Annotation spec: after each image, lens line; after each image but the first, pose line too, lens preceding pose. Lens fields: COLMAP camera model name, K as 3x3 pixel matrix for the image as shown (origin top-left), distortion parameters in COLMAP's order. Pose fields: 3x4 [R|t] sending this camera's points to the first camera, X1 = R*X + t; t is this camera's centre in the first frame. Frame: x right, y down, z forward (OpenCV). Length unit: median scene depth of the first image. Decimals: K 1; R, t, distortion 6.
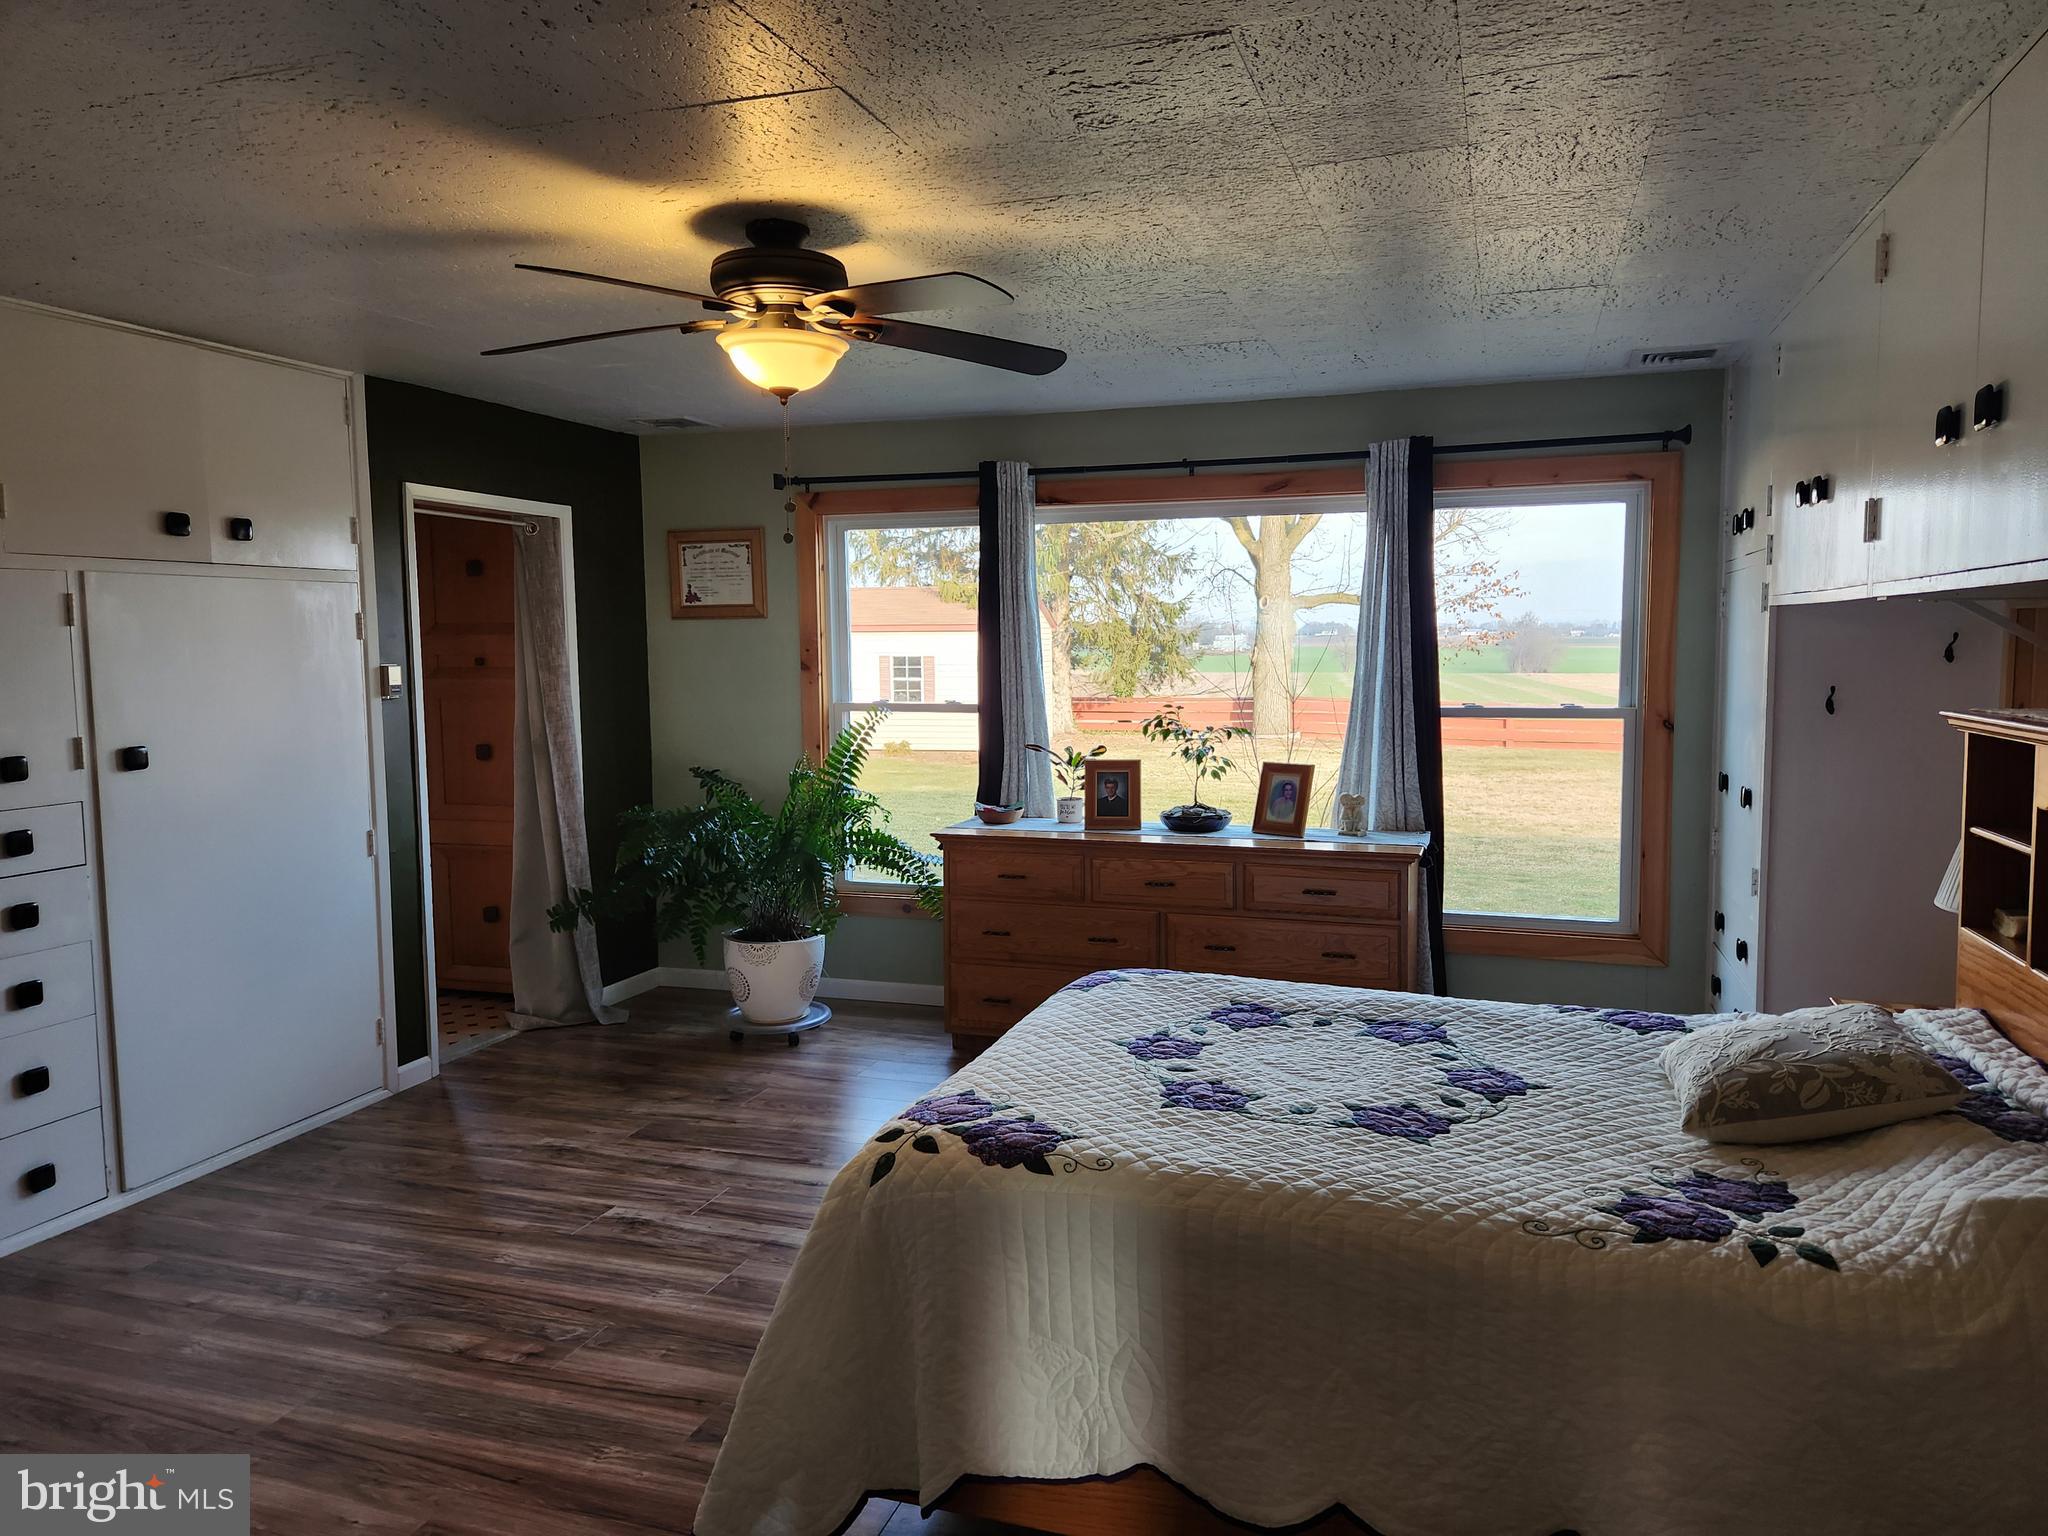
lens RADIAL K [[1359.8, 0, 1027.9], [0, 1359.8, 765.3], [0, 0, 1]] dist [0.069715, -0.049401]
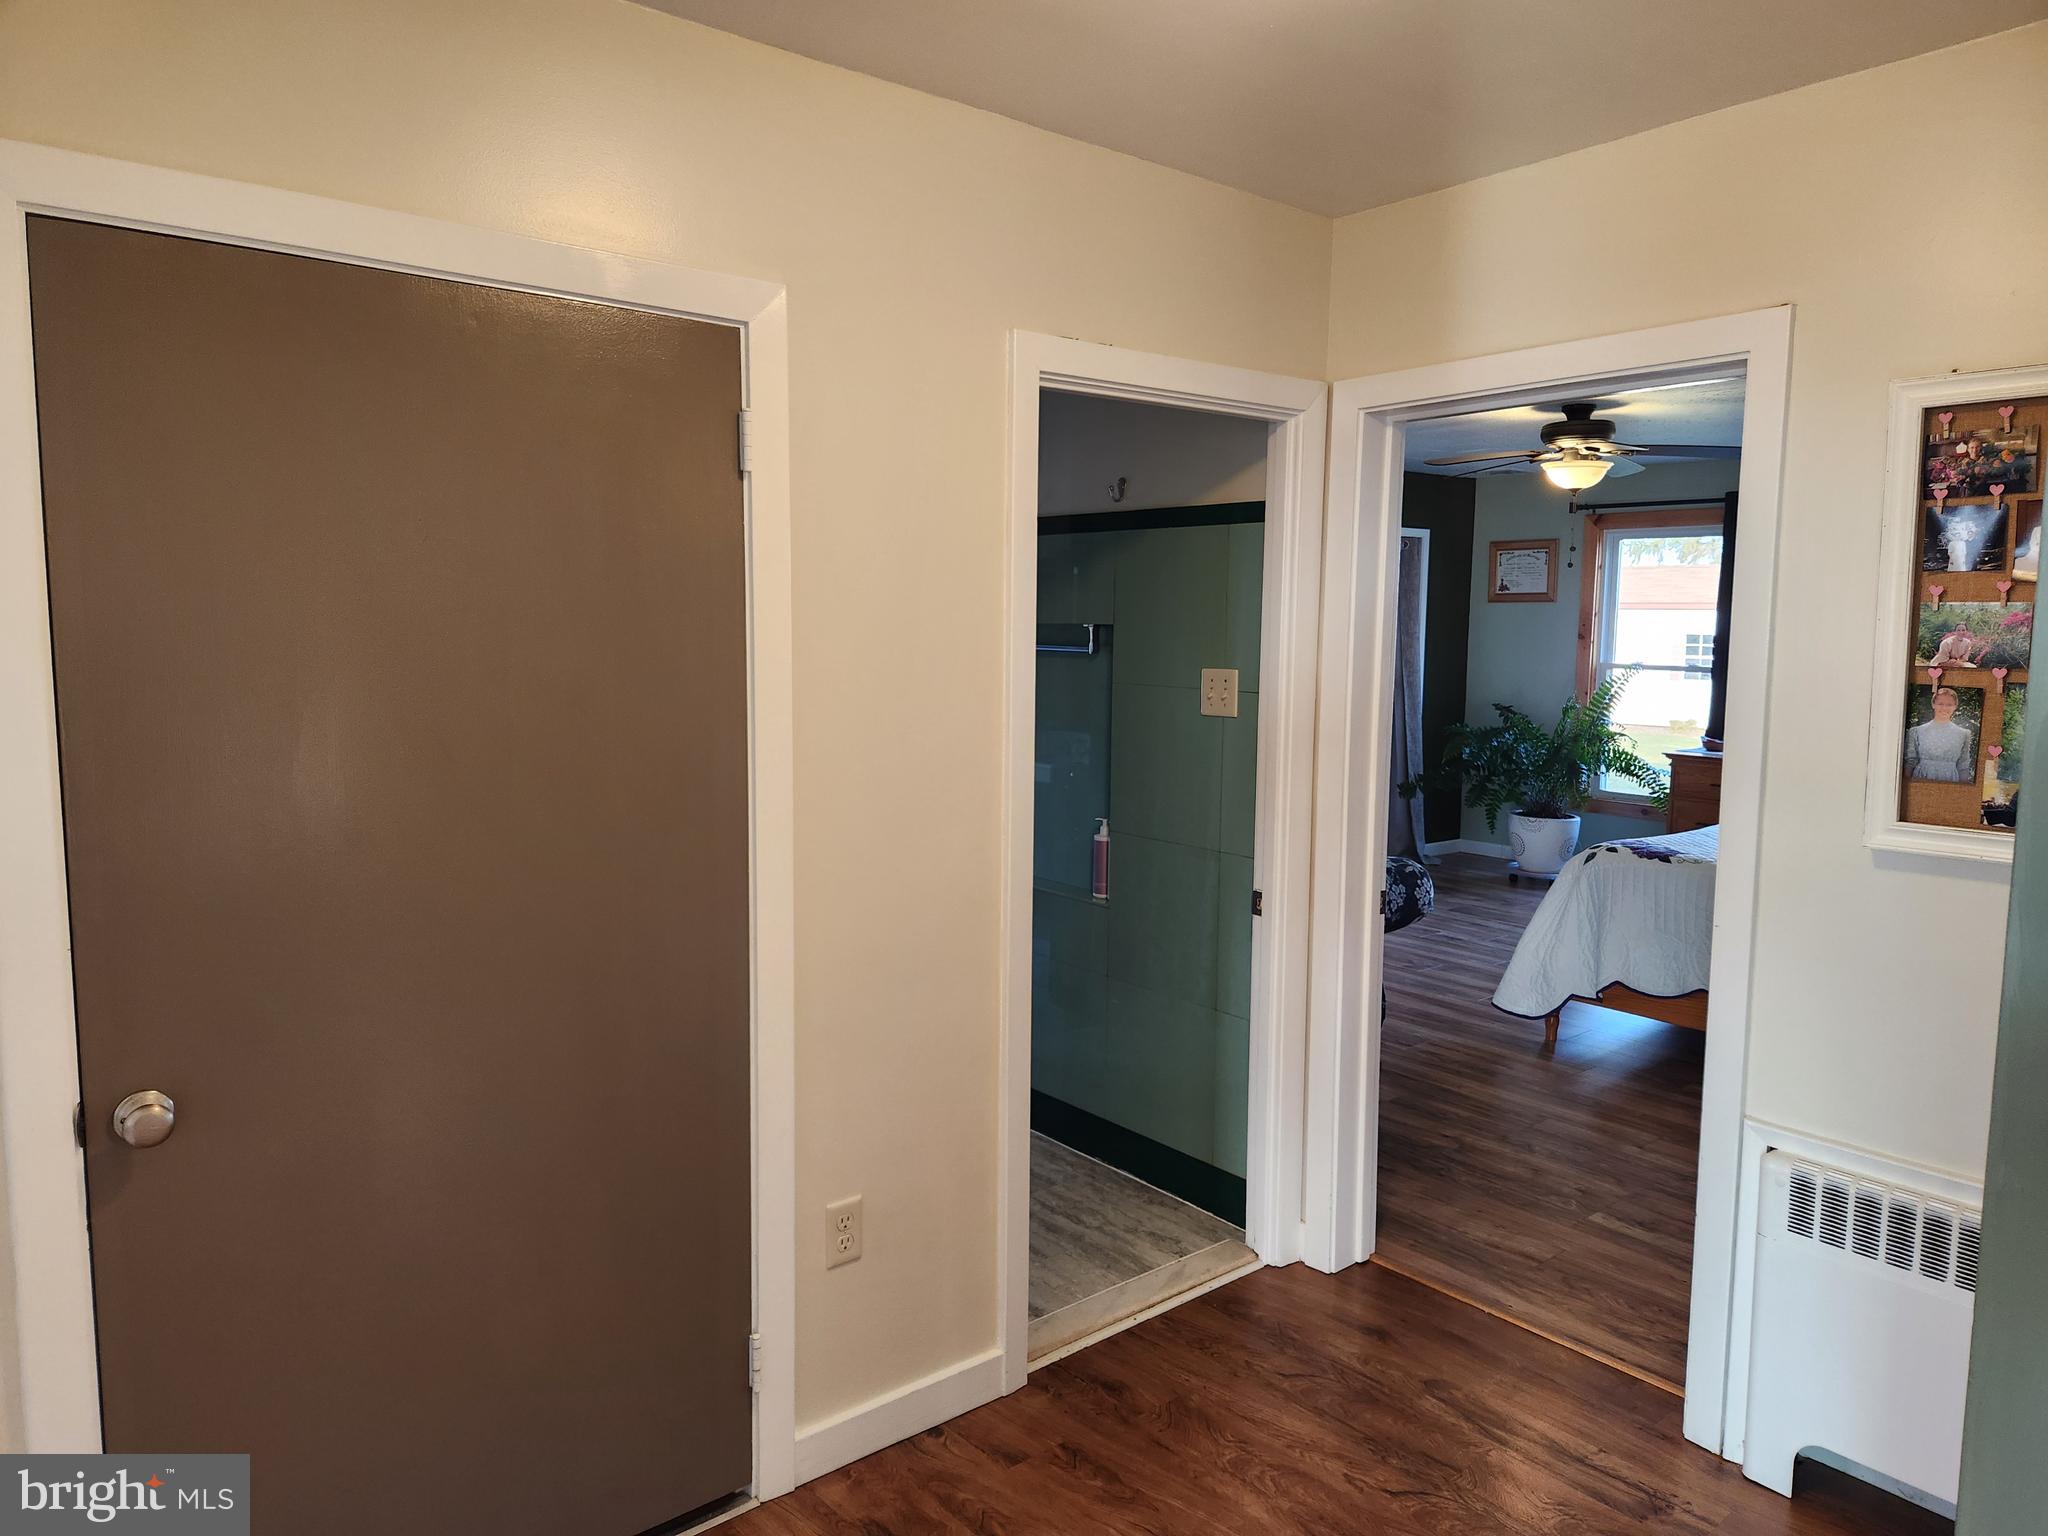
lens RADIAL K [[1359.8, 0, 1064.3], [0, 1359.8, 767.5], [0, 0, 1]] dist [0.069715, -0.049401]
pose [[0.862209, 0.073744, -0.501156, 0.106992], [-0.063701, 0.997277, 0.037155, 0.048878], [0.502531, -0.000111, 0.864559, -0.549163]]
